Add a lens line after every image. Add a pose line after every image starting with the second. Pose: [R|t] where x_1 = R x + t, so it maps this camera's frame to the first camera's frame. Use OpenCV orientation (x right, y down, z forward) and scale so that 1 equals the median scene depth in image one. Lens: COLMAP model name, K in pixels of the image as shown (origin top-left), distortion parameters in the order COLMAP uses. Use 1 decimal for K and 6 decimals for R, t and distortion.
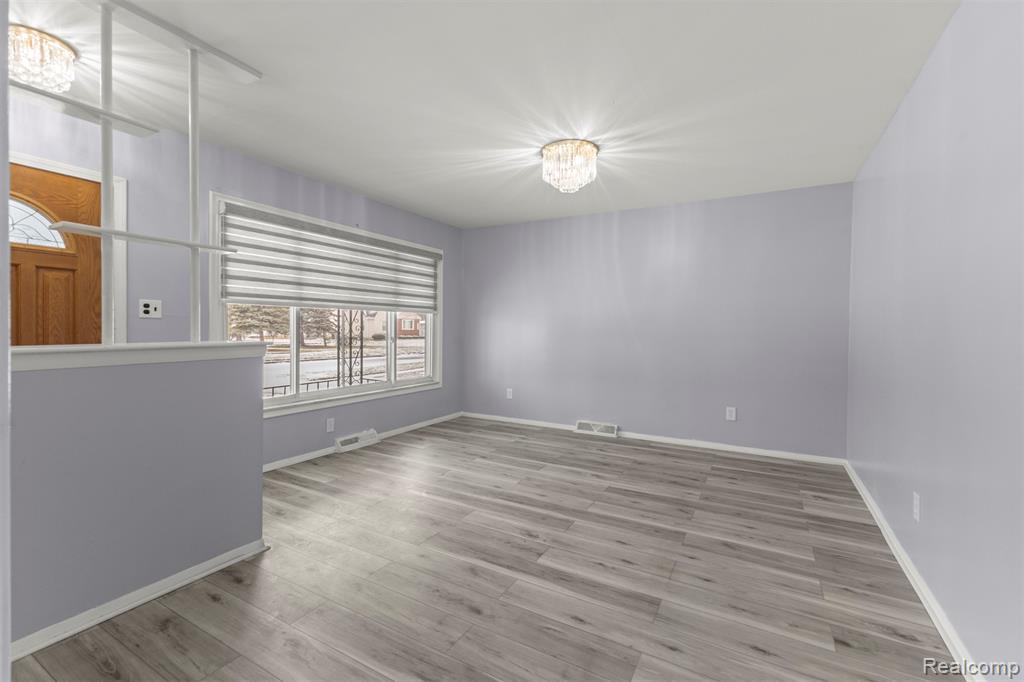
lens RADIAL K [[442.7, 0, 514.1], [0, 442.7, 336.9], [0, 0, 1]] dist [0.003572, 0.000192]
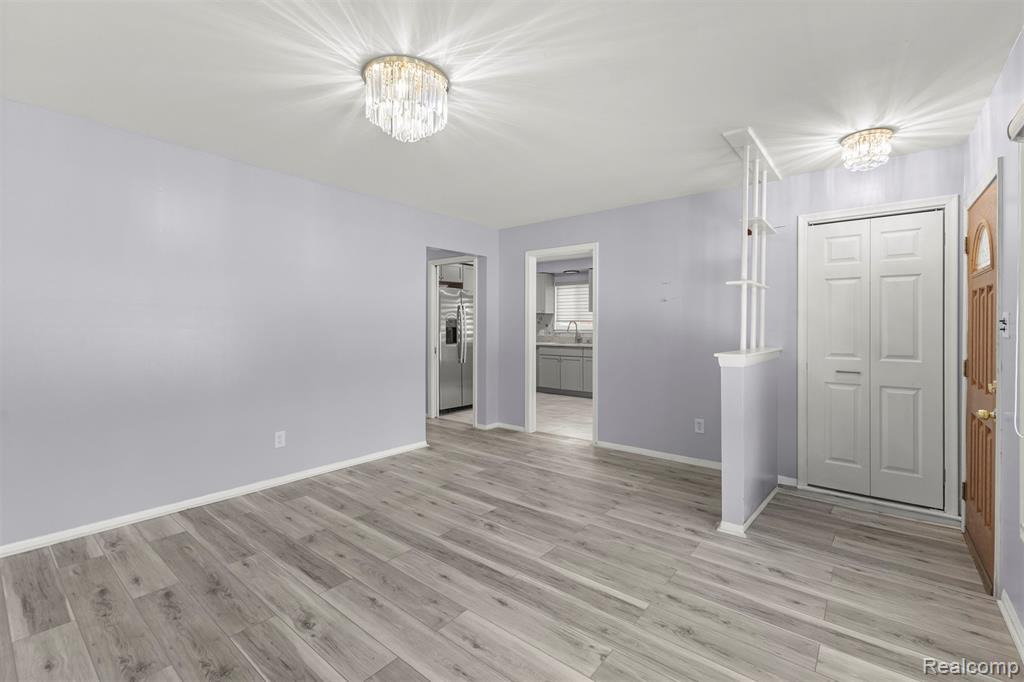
lens RADIAL K [[442.7, 0, 511.7], [0, 442.7, 324.9], [0, 0, 1]] dist [0.010047, -0.004955]
pose [[-0.984903, -0.014100, 0.172532, -0.164886], [-0.010660, 0.999726, 0.020851, -0.065378], [-0.172779, 0.018697, -0.984783, 1.728850]]
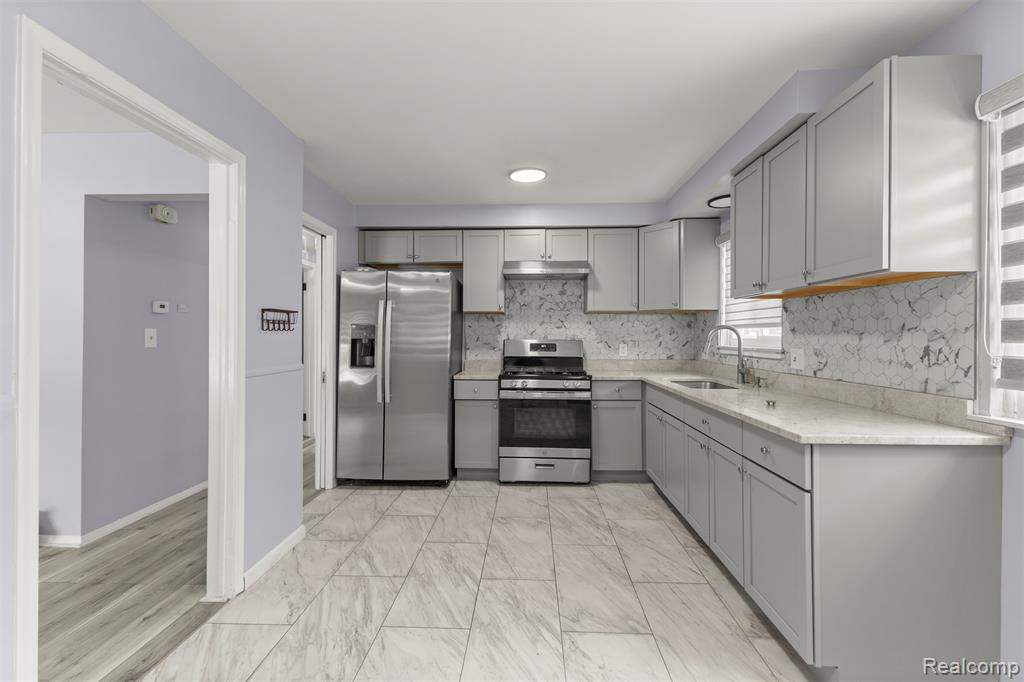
lens RADIAL K [[441.1, 0, 515.7], [0, 441.1, 331.9], [0, 0, 1]] dist [-0.000556, -0.000106]
pose [[-0.459777, -0.008065, 0.887998, -0.779700], [0.007211, 0.999892, 0.012815, -0.038348], [-0.888005, 0.012295, -0.459669, -0.095728]]
